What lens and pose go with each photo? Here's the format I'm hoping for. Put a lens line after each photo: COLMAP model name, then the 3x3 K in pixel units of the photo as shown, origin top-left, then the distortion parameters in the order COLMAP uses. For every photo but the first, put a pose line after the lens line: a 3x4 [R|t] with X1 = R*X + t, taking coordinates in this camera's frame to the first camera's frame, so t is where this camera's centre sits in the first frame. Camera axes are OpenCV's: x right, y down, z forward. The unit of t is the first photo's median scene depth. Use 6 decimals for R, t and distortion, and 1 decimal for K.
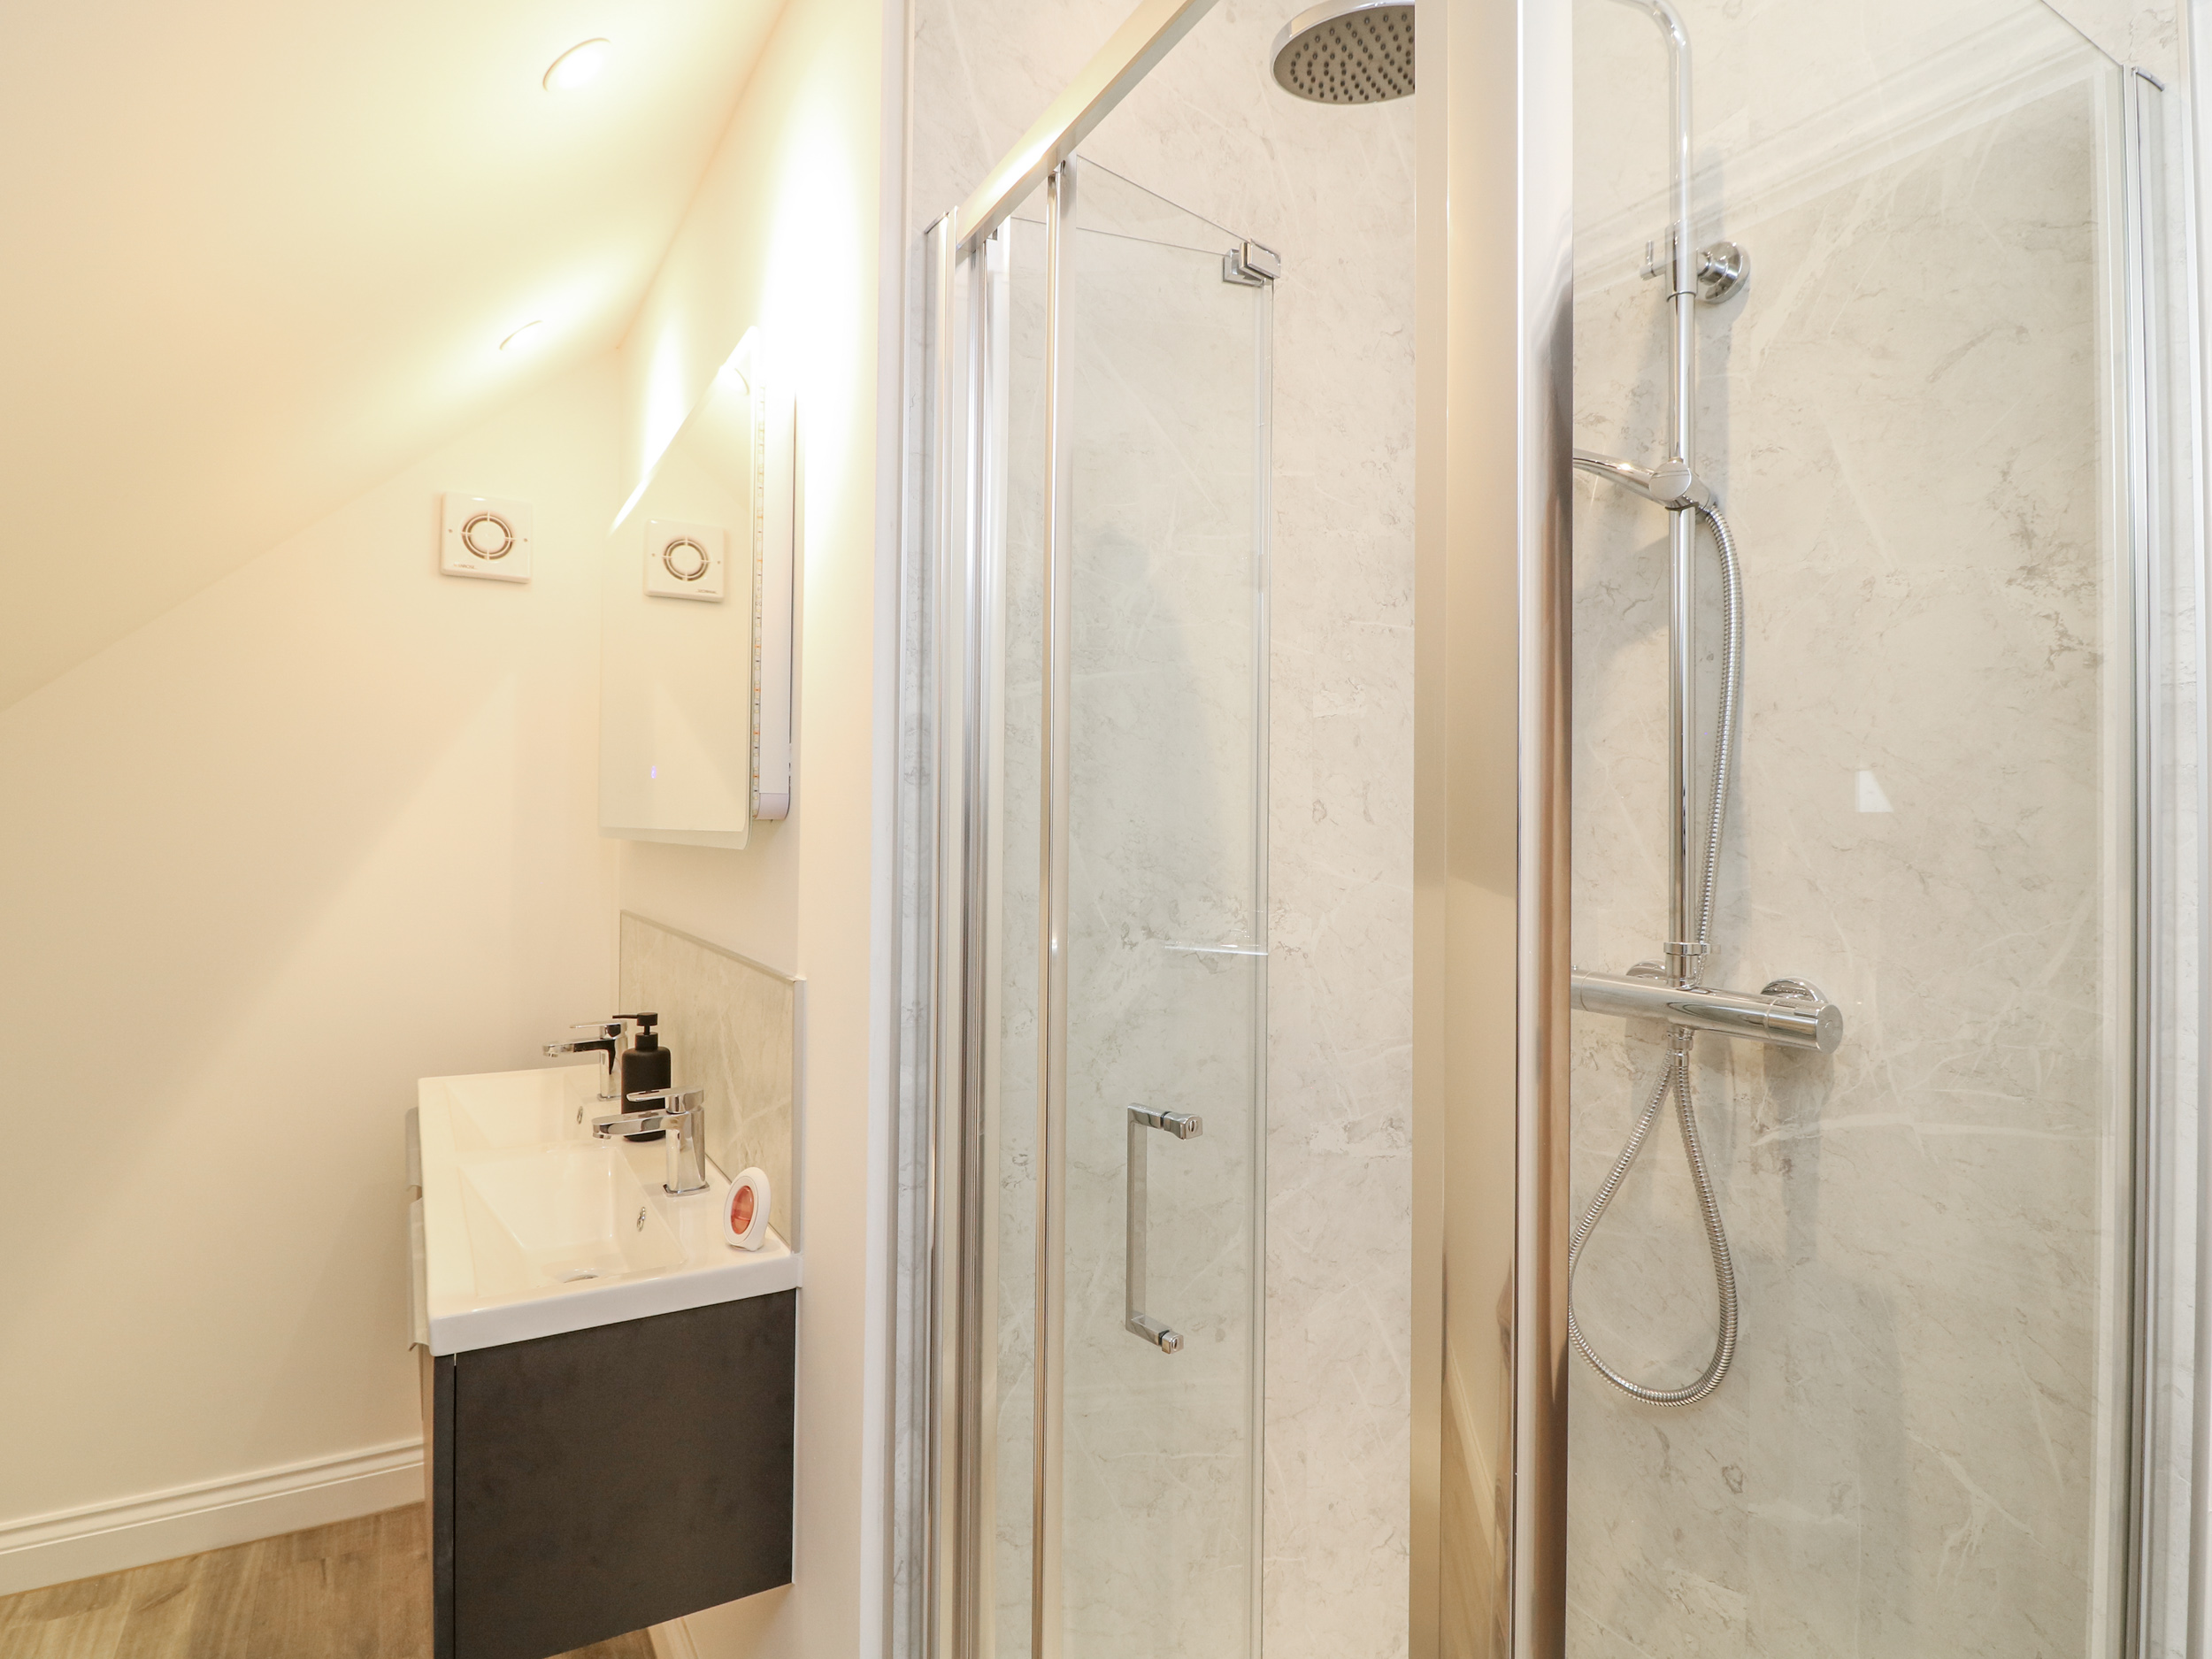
lens RADIAL K [[1197.7, 0, 1110.1], [0, 1197.7, 826.8], [0, 0, 1]] dist [-0.001395, -0.011500]
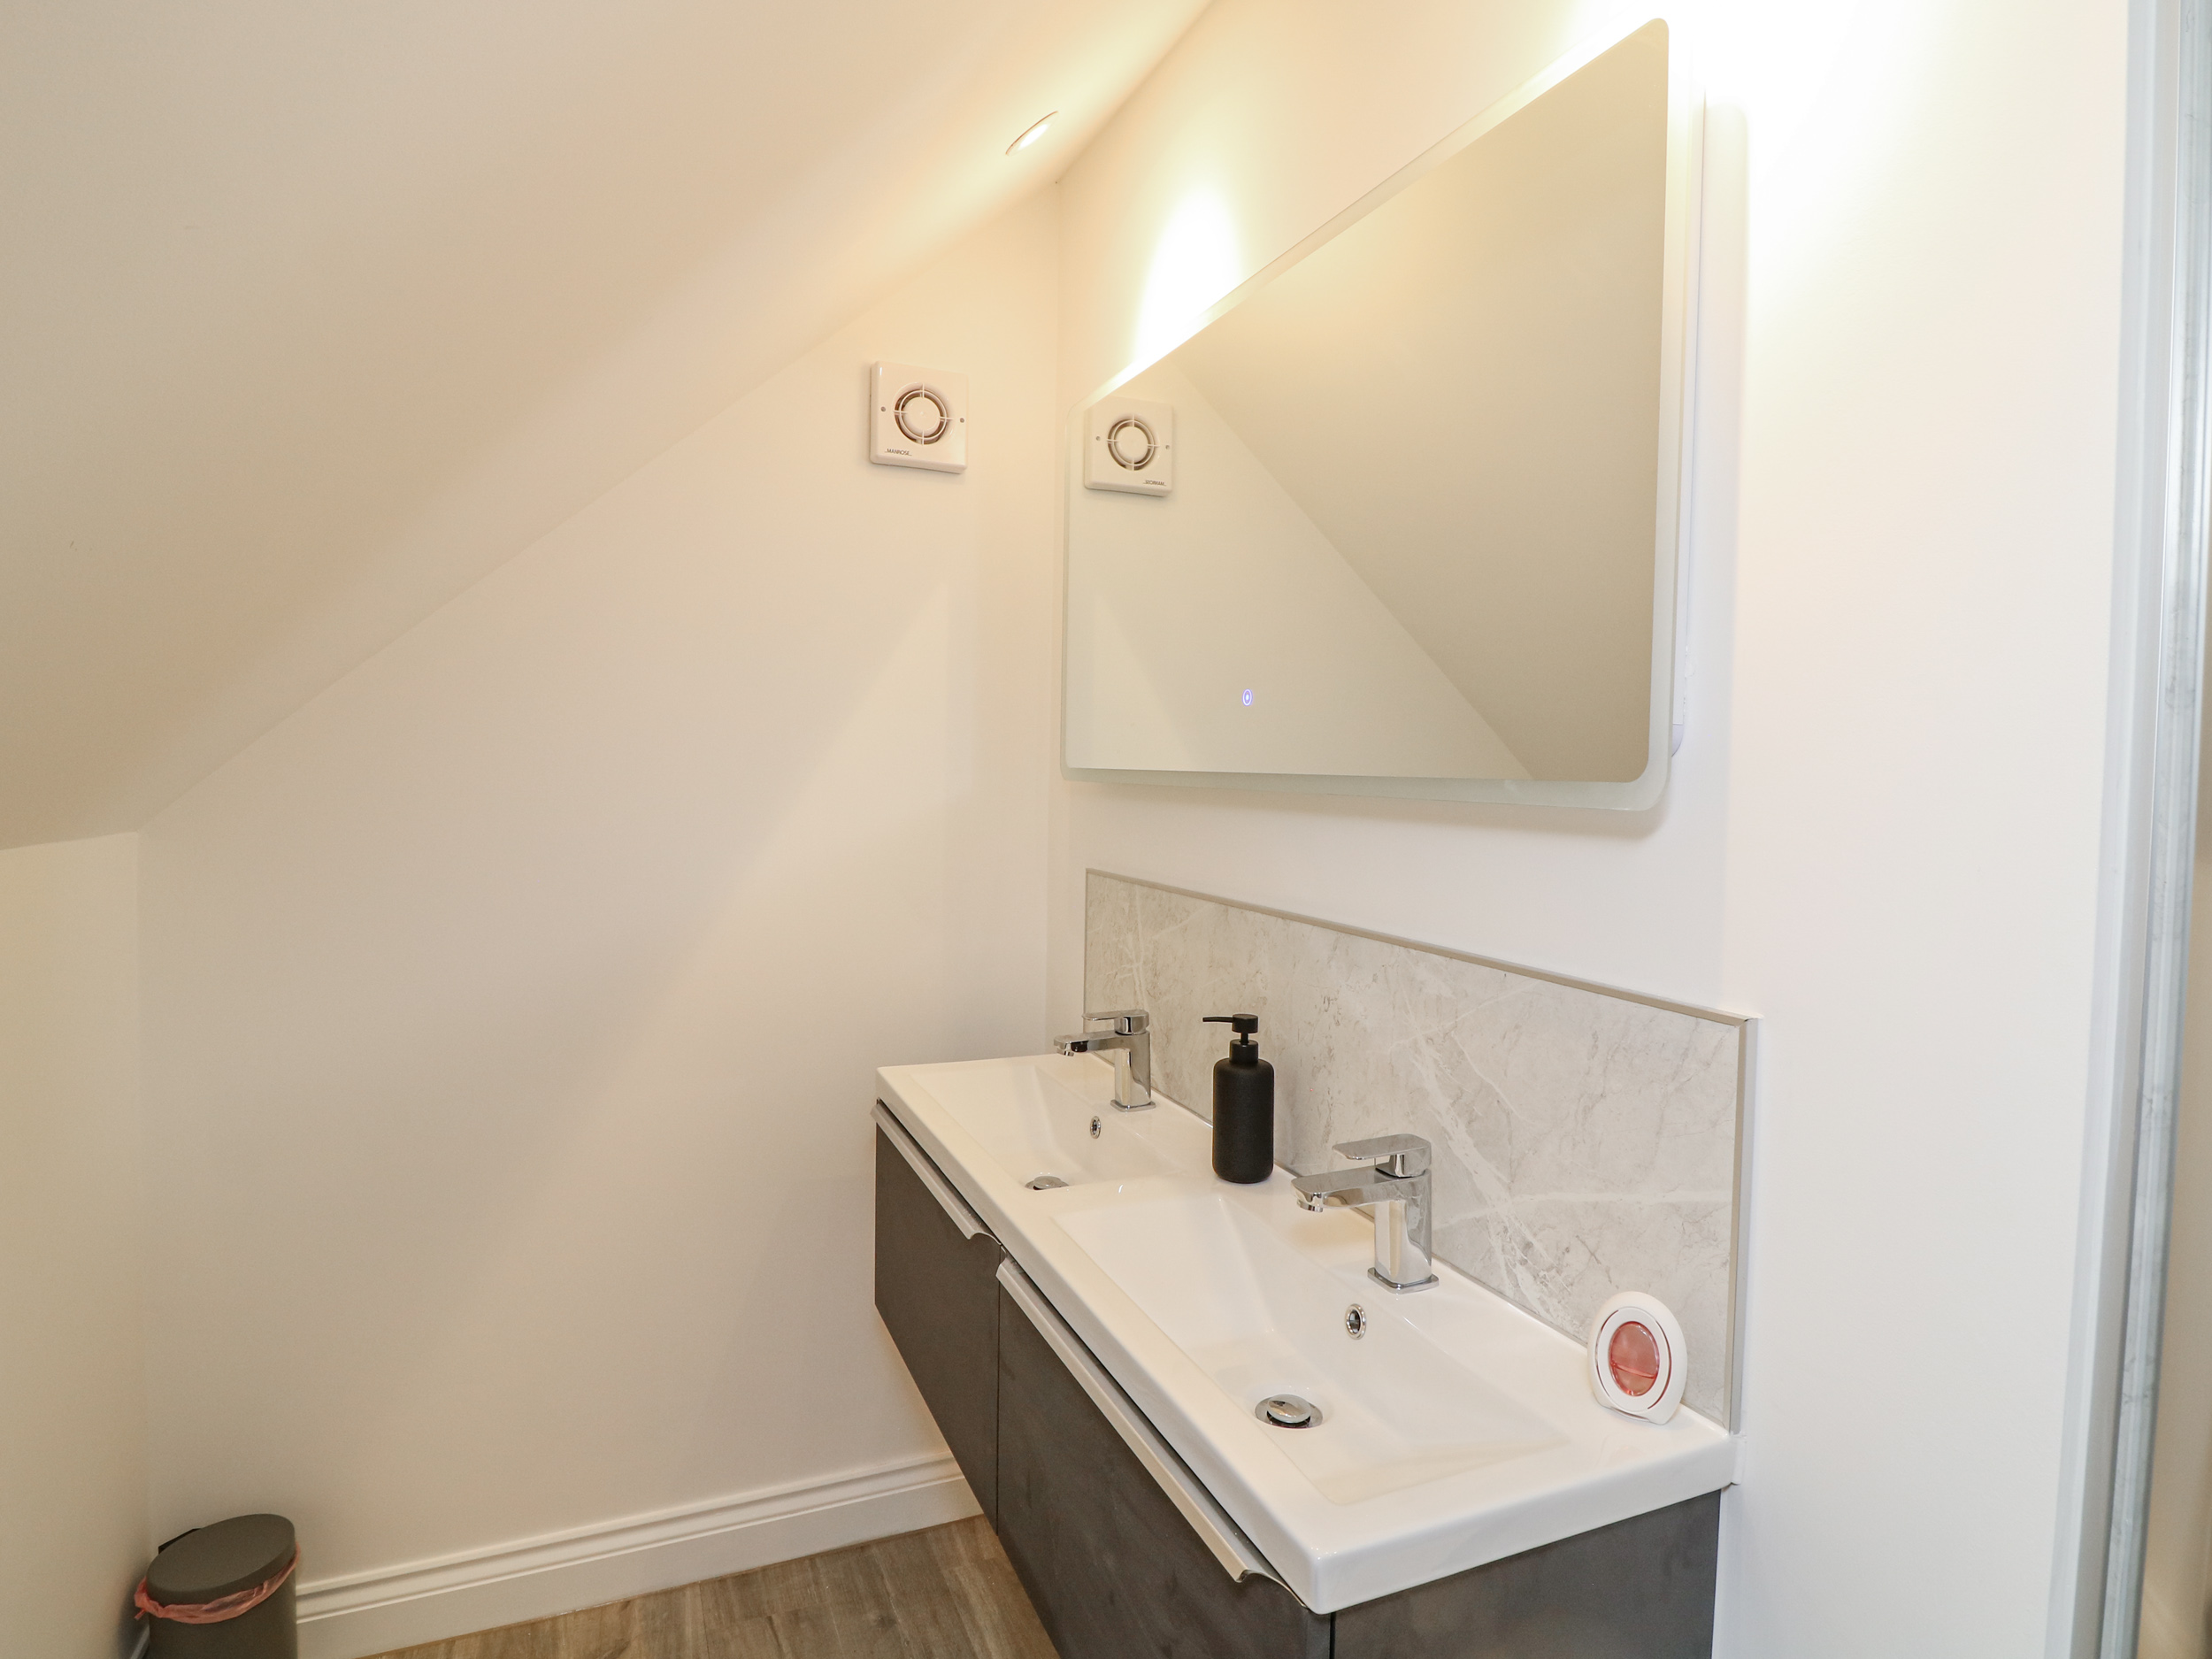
lens RADIAL K [[1197.7, 0, 1107.8], [0, 1197.7, 823.5], [0, 0, 1]] dist [-0.001395, -0.011500]
pose [[0.992133, 0.014606, -0.124337, -0.319664], [-0.008347, 0.998678, 0.050717, -0.003710], [0.124913, -0.049280, 0.990943, 0.200705]]
